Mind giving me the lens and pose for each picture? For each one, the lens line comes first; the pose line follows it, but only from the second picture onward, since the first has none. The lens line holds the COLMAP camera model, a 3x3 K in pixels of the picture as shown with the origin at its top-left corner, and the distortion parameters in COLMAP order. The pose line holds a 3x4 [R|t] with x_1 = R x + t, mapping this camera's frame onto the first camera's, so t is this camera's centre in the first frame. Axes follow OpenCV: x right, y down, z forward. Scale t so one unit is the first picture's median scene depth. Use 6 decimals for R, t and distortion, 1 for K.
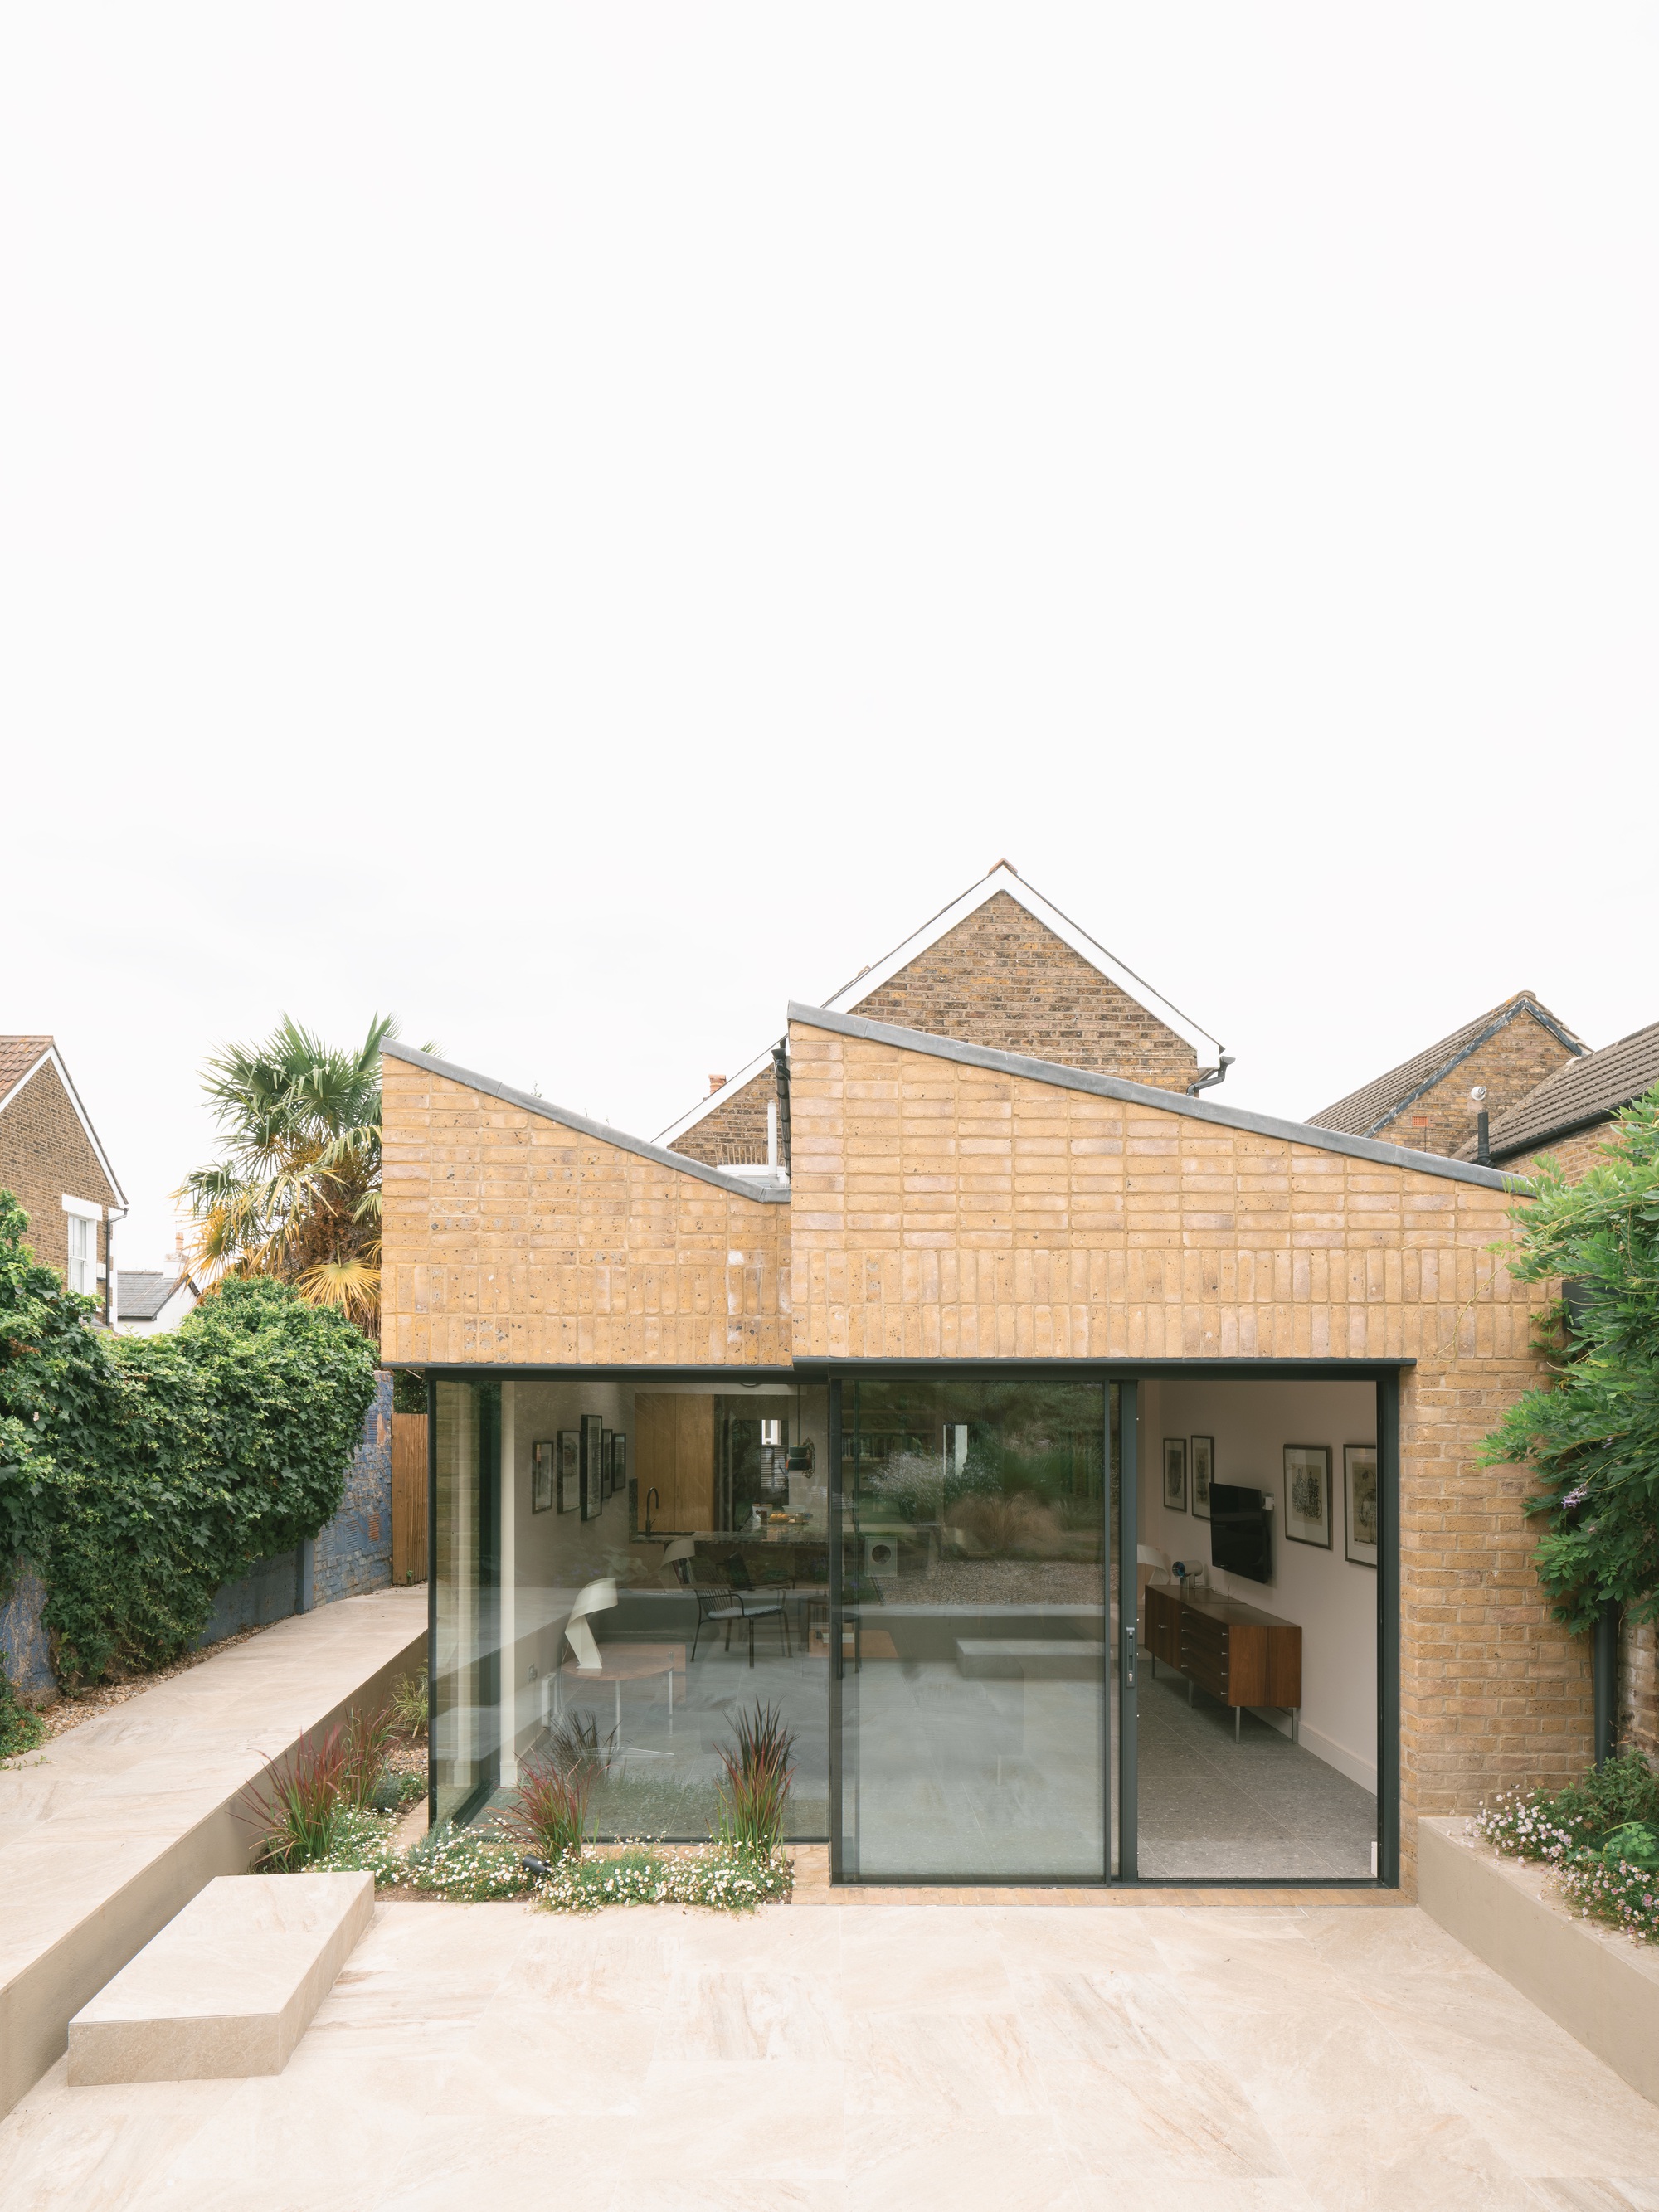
lens RADIAL K [[1238.5, 0, 838.0], [0, 1238.5, 1435.4], [0, 0, 1]] dist [-0.005813, -0.000334]
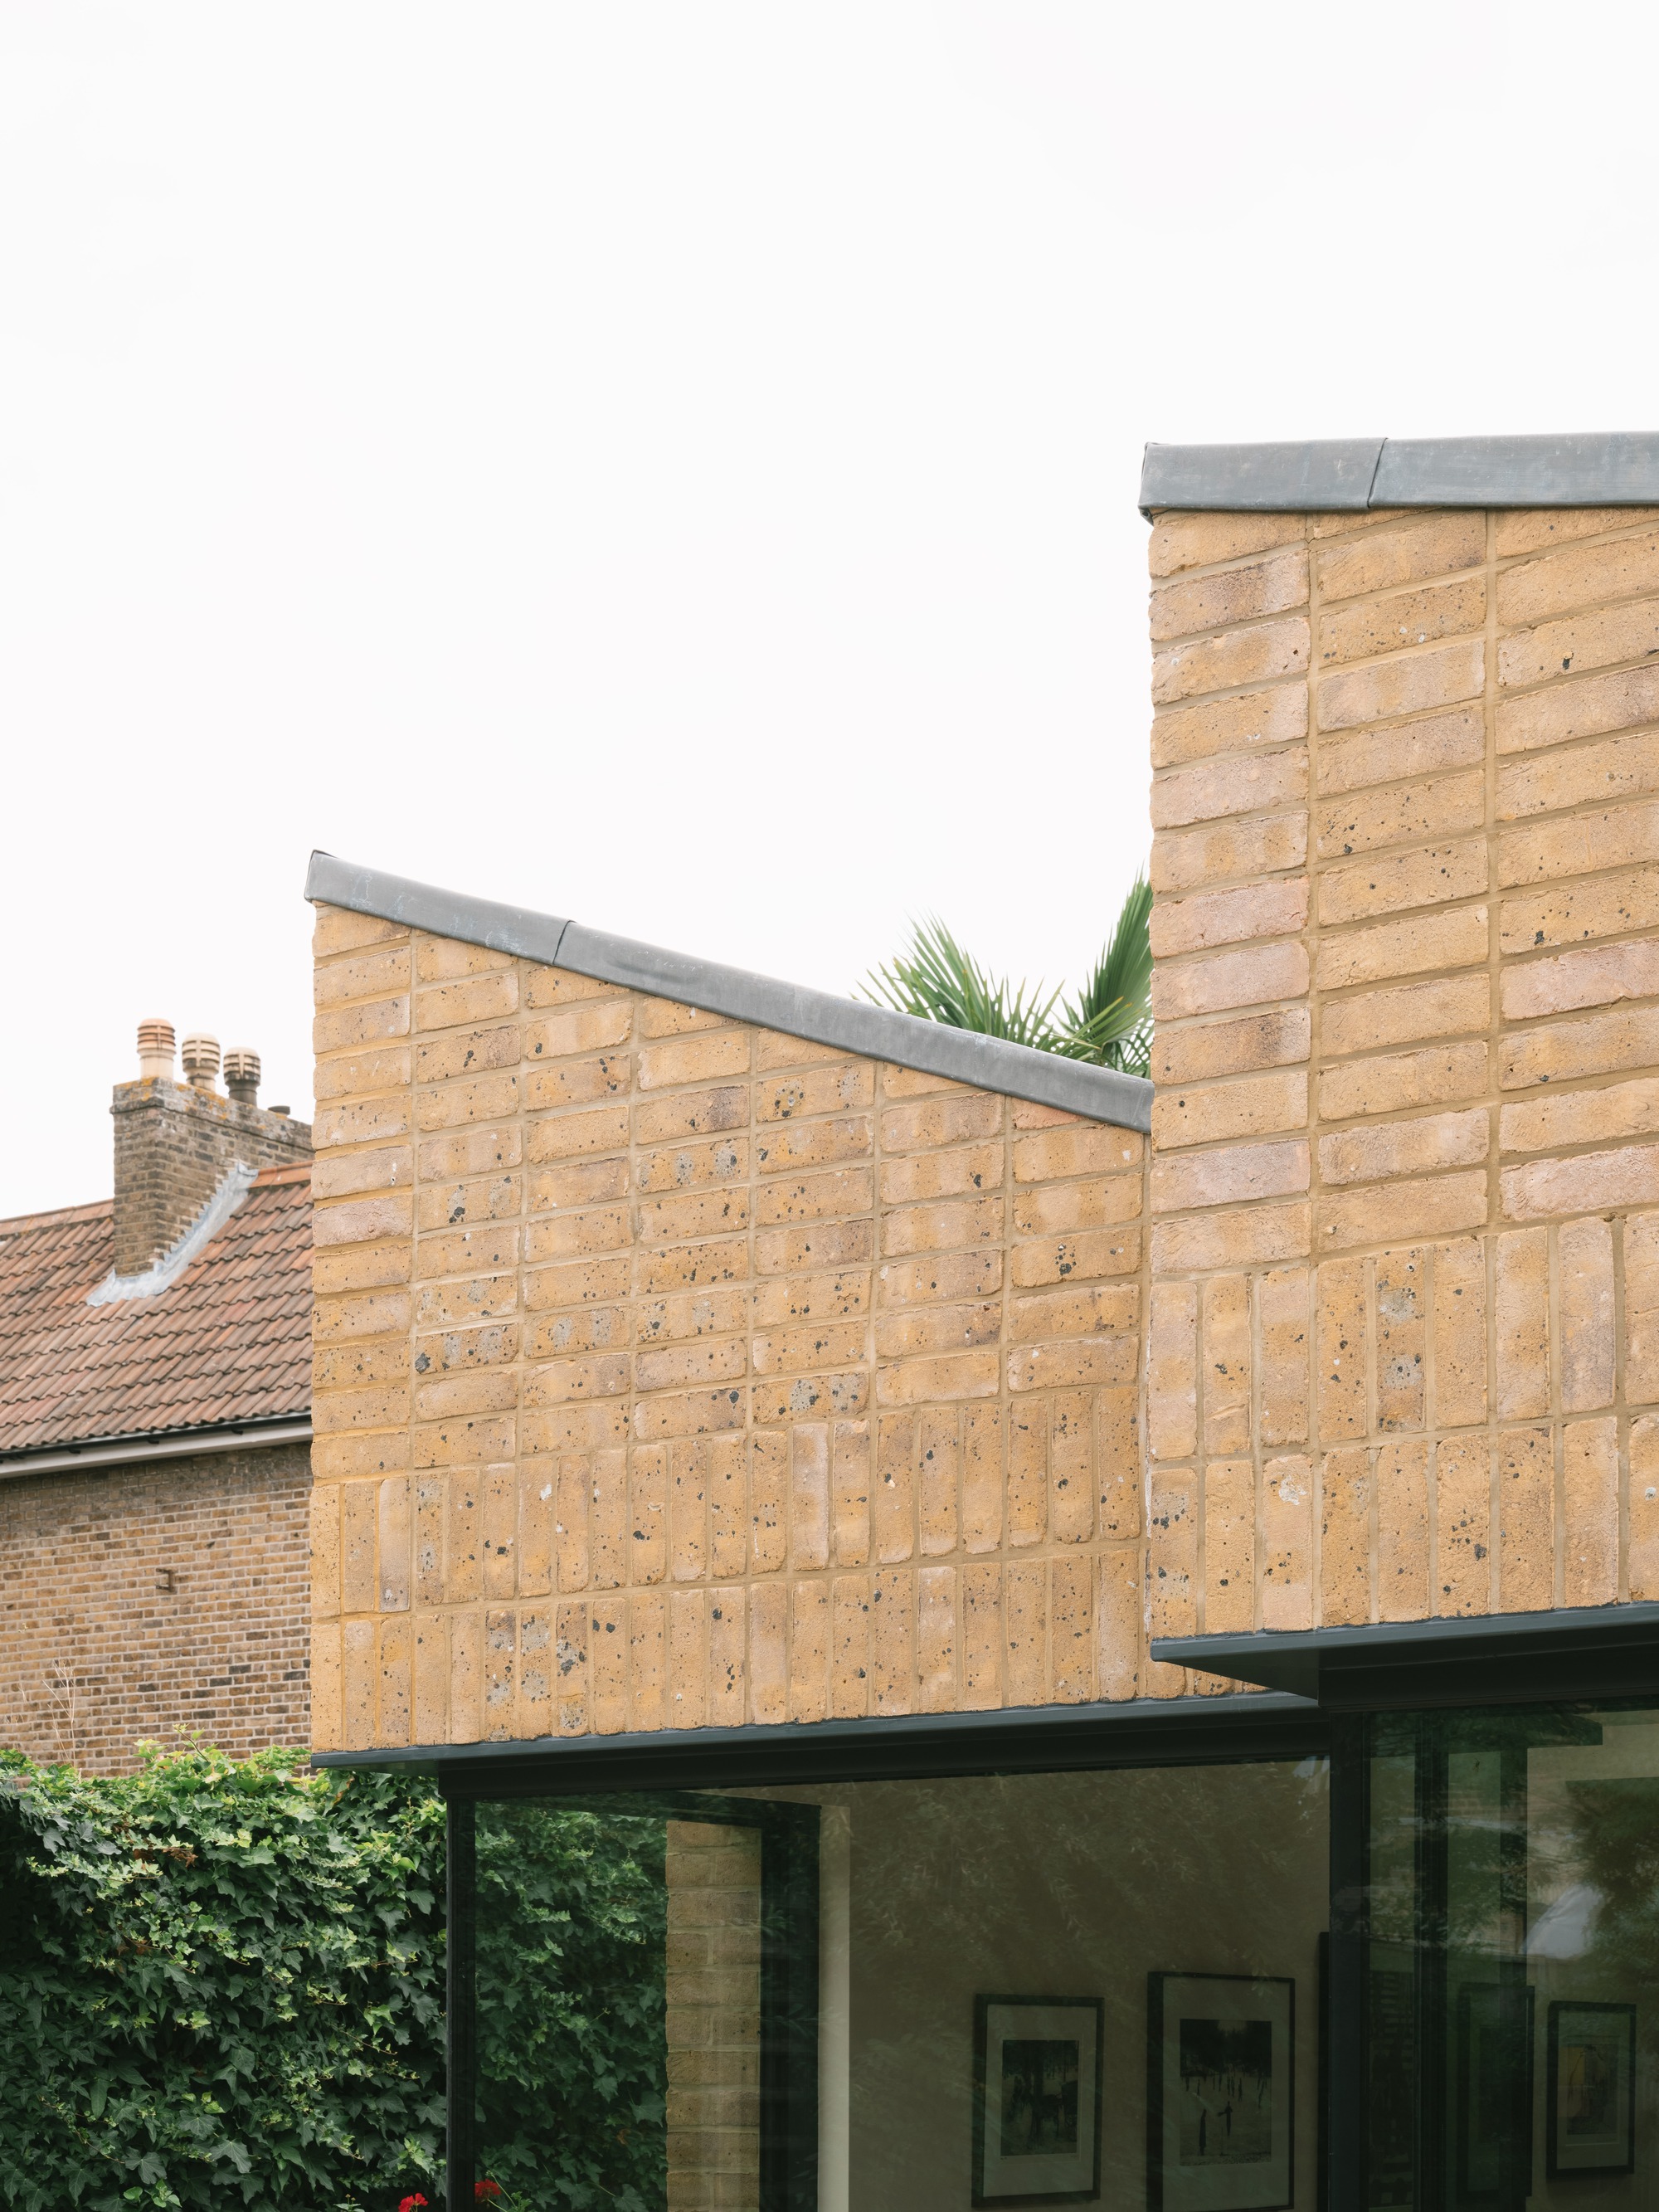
lens RADIAL K [[3544.2, 0, 831.0], [0, 3544.2, 2130.5], [0, 0, 1]] dist [-0.012002, 0.025158]
pose [[0.818009, 0.004753, -0.575185, 0.356067], [0.000652, 0.999958, 0.009190, 0.042142], [0.575204, -0.007893, 0.817972, 0.232413]]
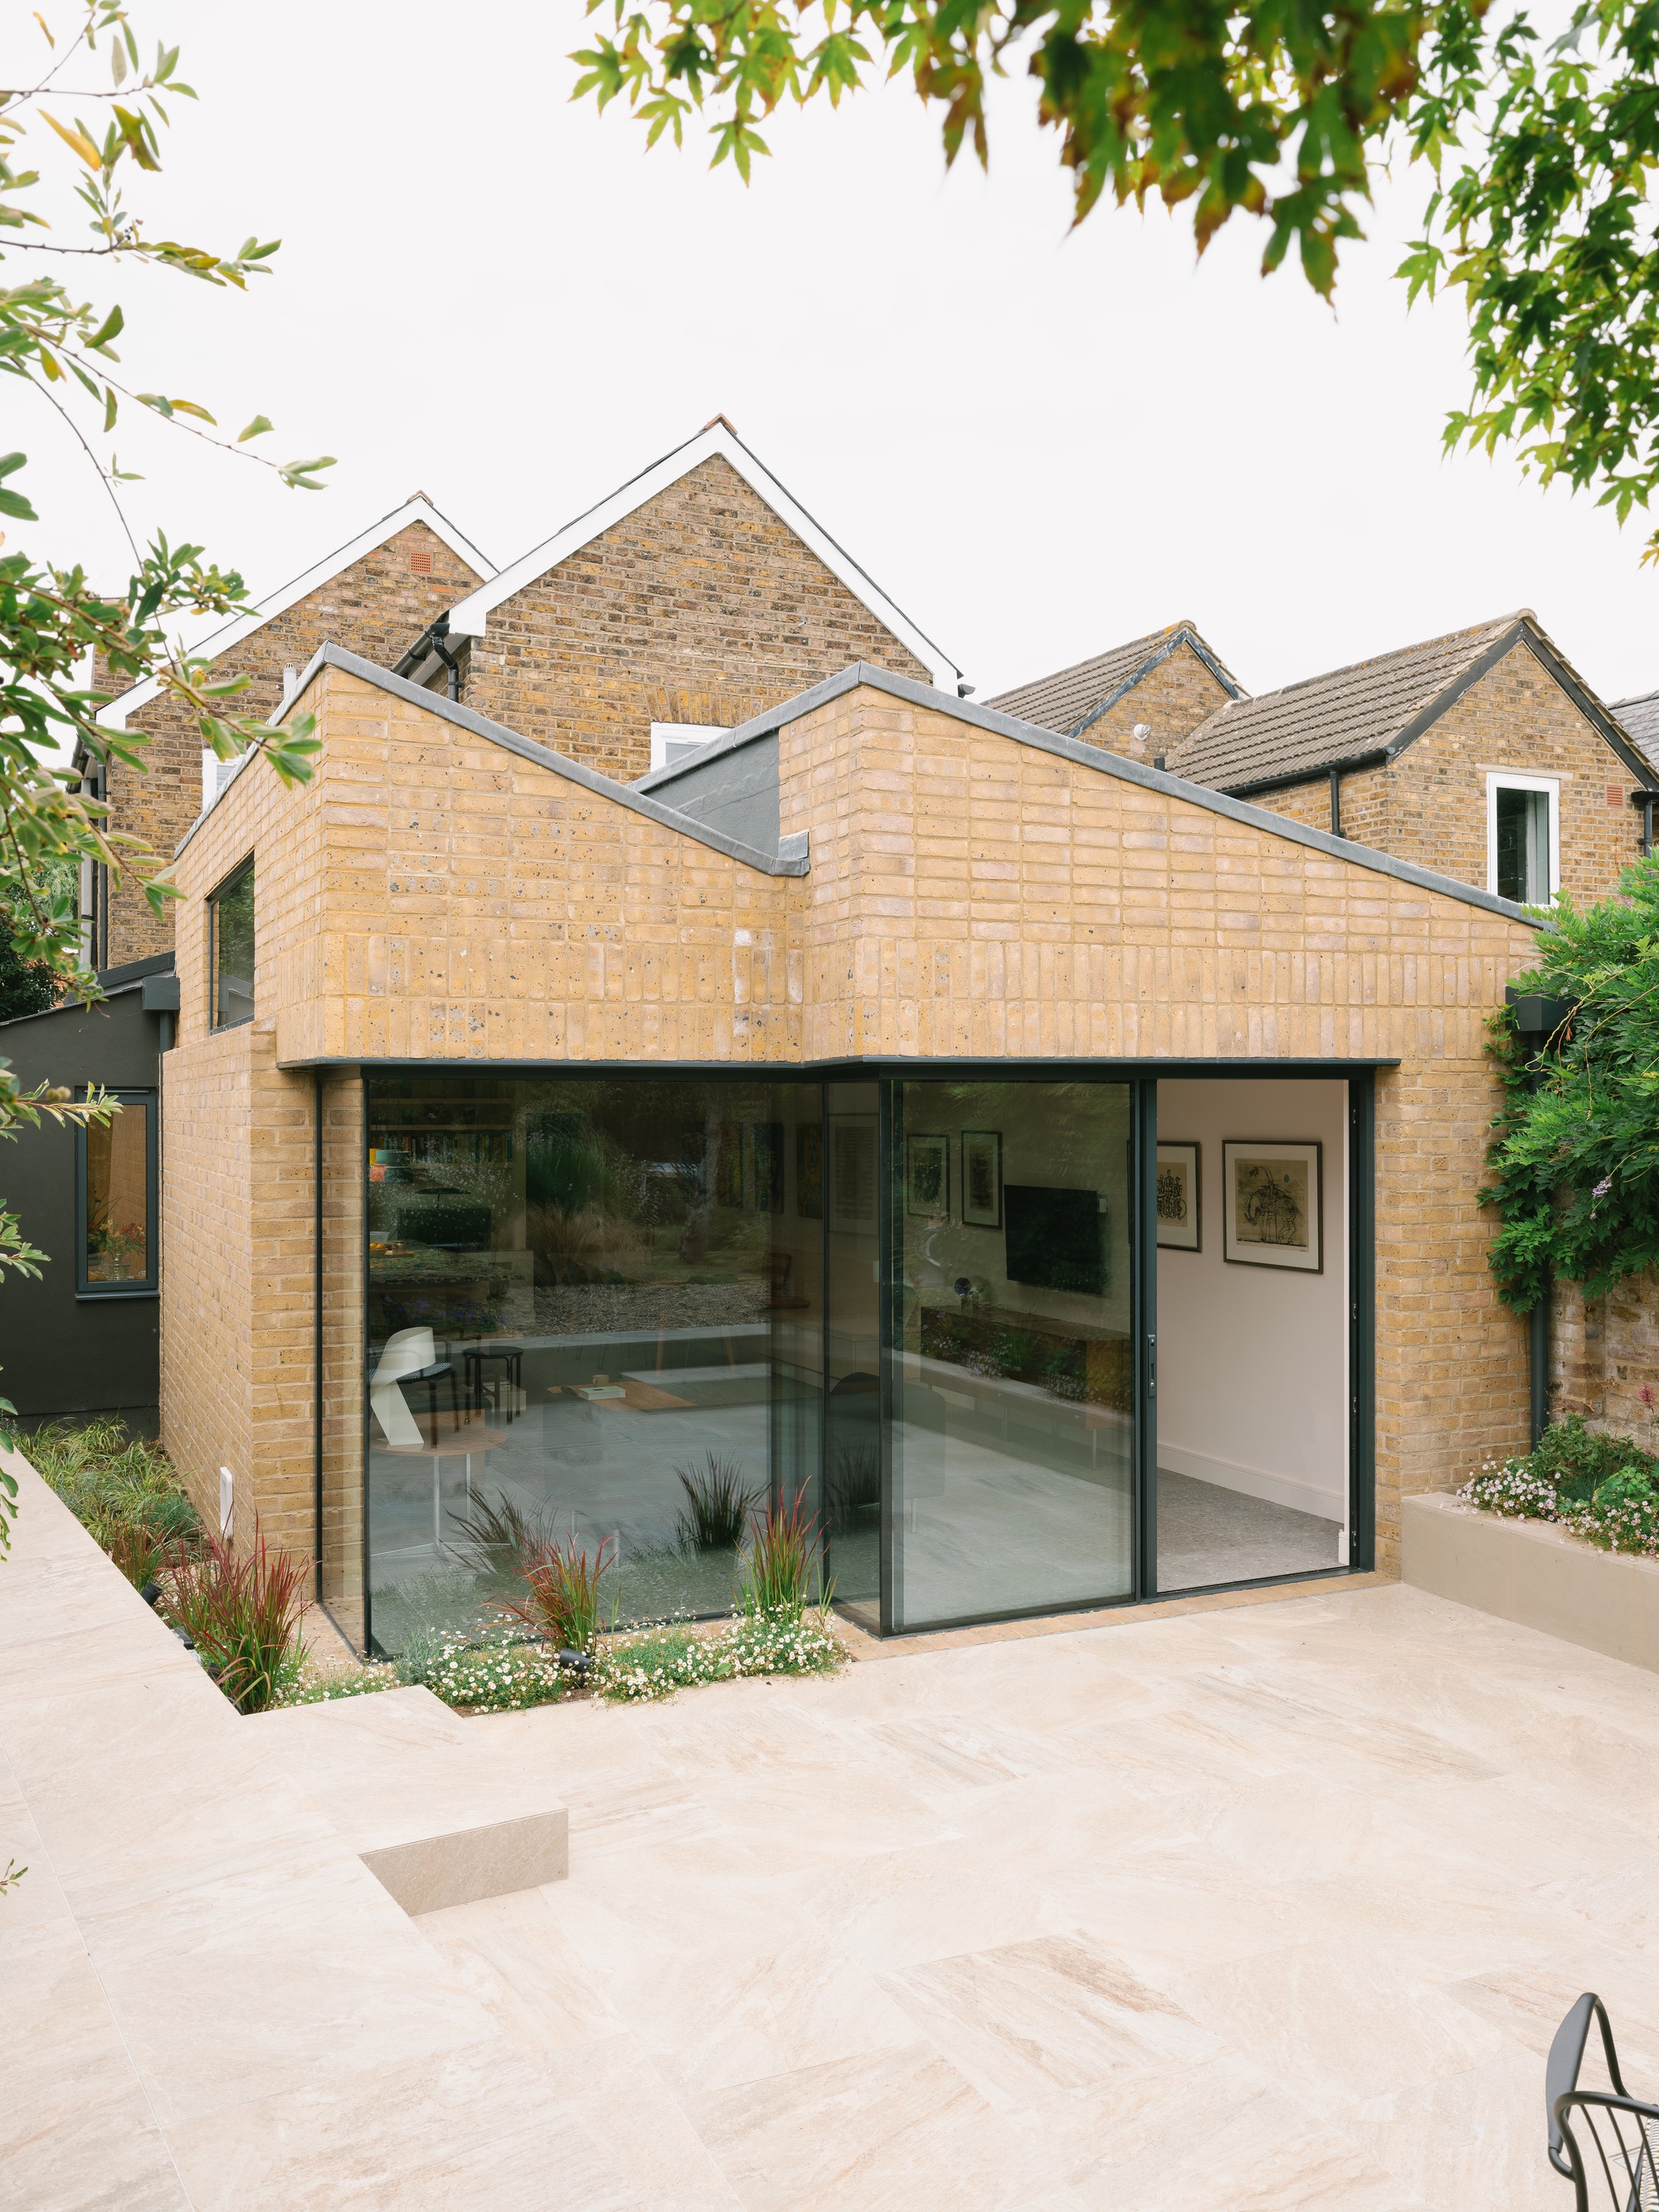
lens RADIAL K [[1779.7, 0, 823.7], [0, 1779.7, 1140.3], [0, 0, 1]] dist [-0.033973, 0.056465]
pose [[0.914011, -0.016190, 0.405366, -0.538147], [0.012247, 0.999849, 0.012318, -0.016638], [-0.405504, -0.006295, 0.914072, -0.158501]]
